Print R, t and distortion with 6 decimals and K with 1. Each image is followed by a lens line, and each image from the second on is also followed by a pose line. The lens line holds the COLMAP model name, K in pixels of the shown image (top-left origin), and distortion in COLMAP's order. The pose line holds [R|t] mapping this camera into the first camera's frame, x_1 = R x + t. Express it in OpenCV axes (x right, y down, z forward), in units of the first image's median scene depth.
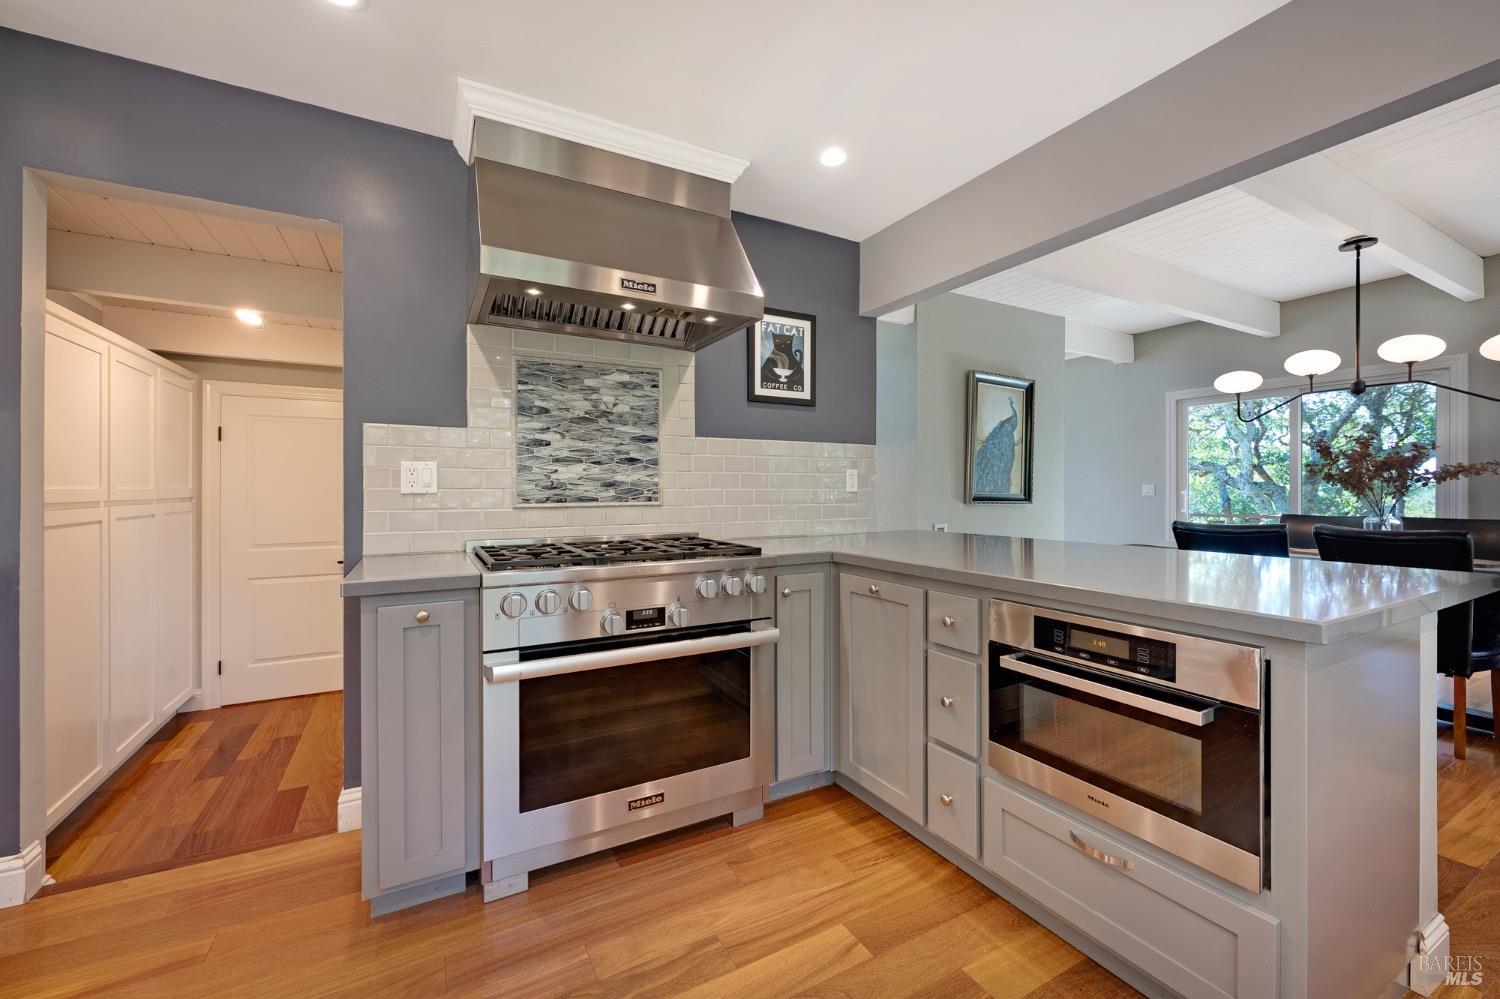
lens RADIAL K [[601.6, 0, 745.0], [0, 601.6, 490.3], [0, 0, 1]] dist [-0.007416, -0.000034]
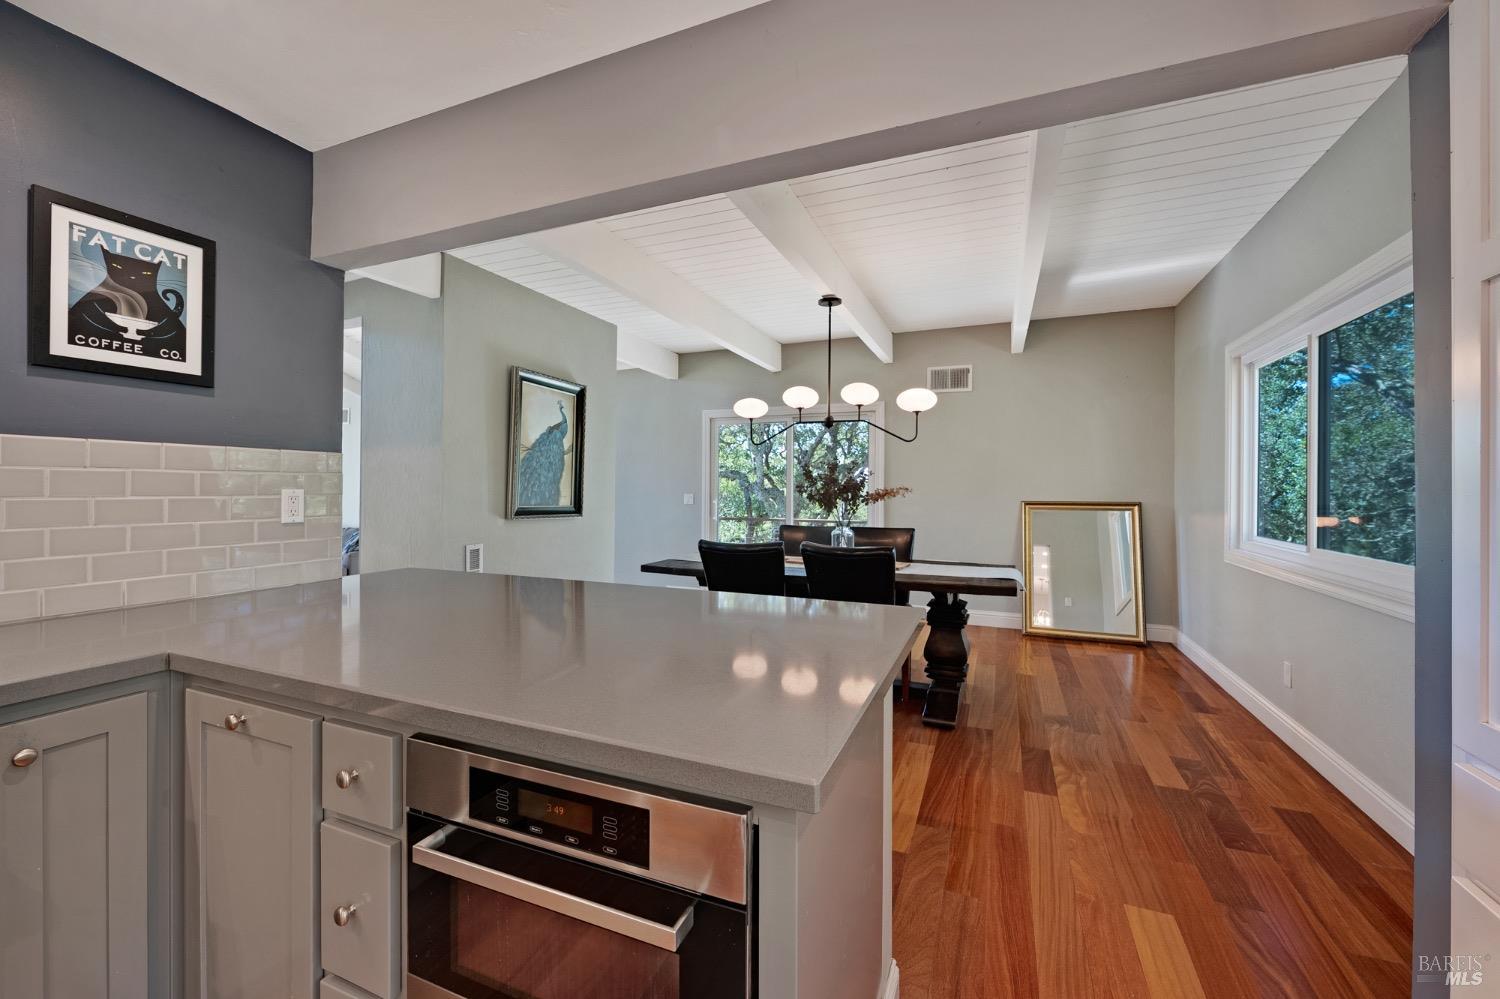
lens RADIAL K [[601.6, 0, 746.7], [0, 601.6, 491.5], [0, 0, 1]] dist [-0.007416, -0.000034]
pose [[0.781848, 0.003968, 0.623457, 0.152099], [-0.007864, 0.999963, 0.003498, -0.036832], [-0.623420, -0.007638, 0.781850, 0.164156]]
